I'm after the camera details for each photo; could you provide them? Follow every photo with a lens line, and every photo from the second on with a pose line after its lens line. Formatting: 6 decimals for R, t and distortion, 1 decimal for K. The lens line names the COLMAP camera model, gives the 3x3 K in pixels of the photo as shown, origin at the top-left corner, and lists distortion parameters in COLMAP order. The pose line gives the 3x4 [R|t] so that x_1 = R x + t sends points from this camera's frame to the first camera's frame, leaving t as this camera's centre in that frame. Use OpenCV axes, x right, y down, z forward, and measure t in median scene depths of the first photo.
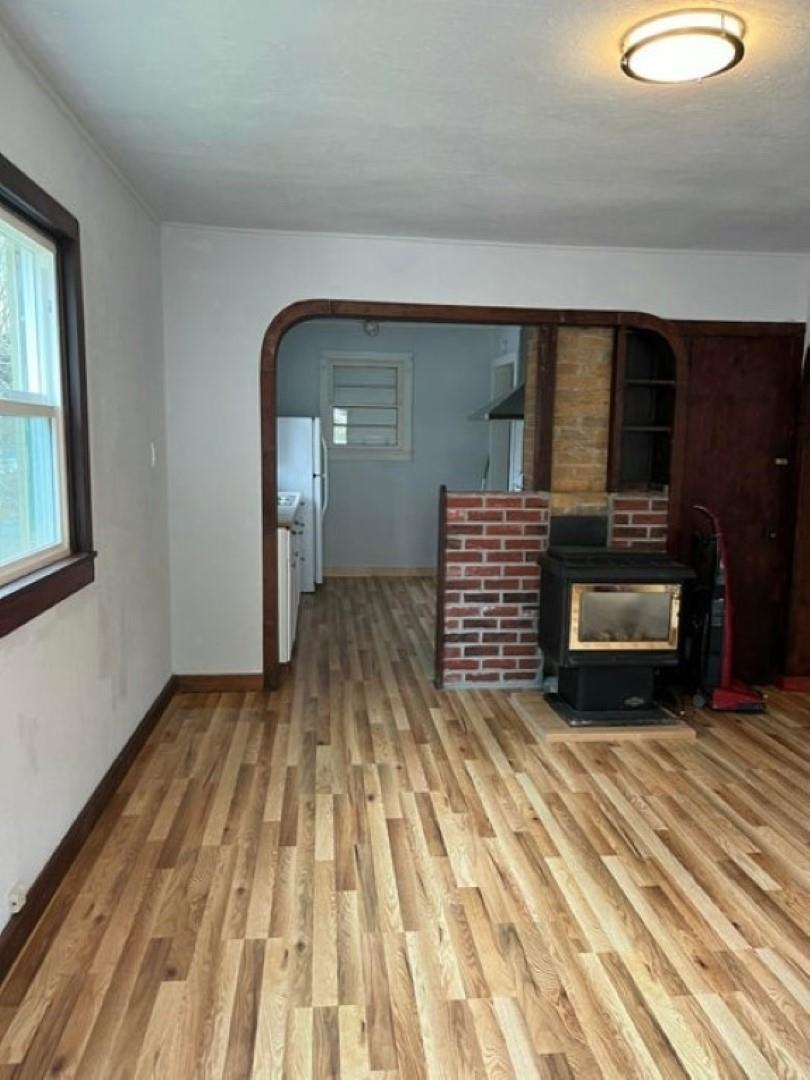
lens RADIAL K [[828.6, 0, 424.3], [0, 828.6, 552.5], [0, 0, 1]] dist [0.041009, -0.088870]
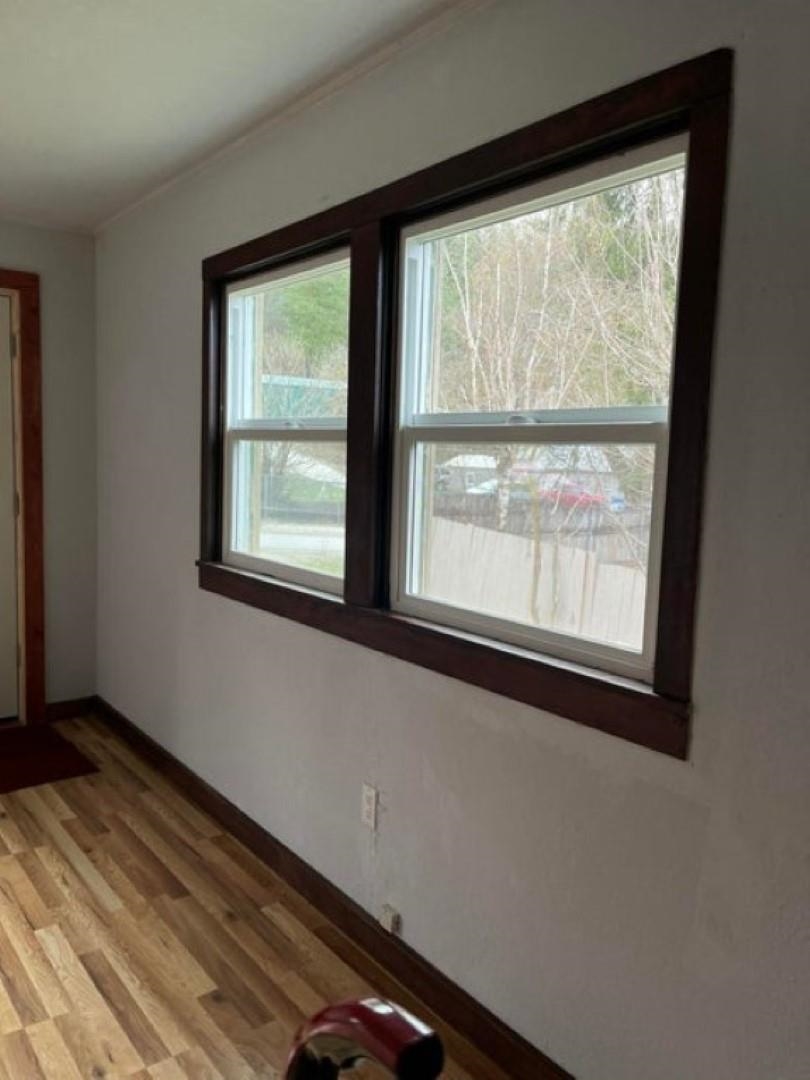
lens RADIAL K [[828.6, 0, 409.3], [0, 828.6, 538.7], [0, 0, 1]] dist [0.041009, -0.088870]
pose [[-0.855267, 0.013647, -0.518007, 0.001856], [-0.116487, 0.969004, 0.217857, -0.252264], [0.504924, 0.246667, -0.827168, 1.759829]]
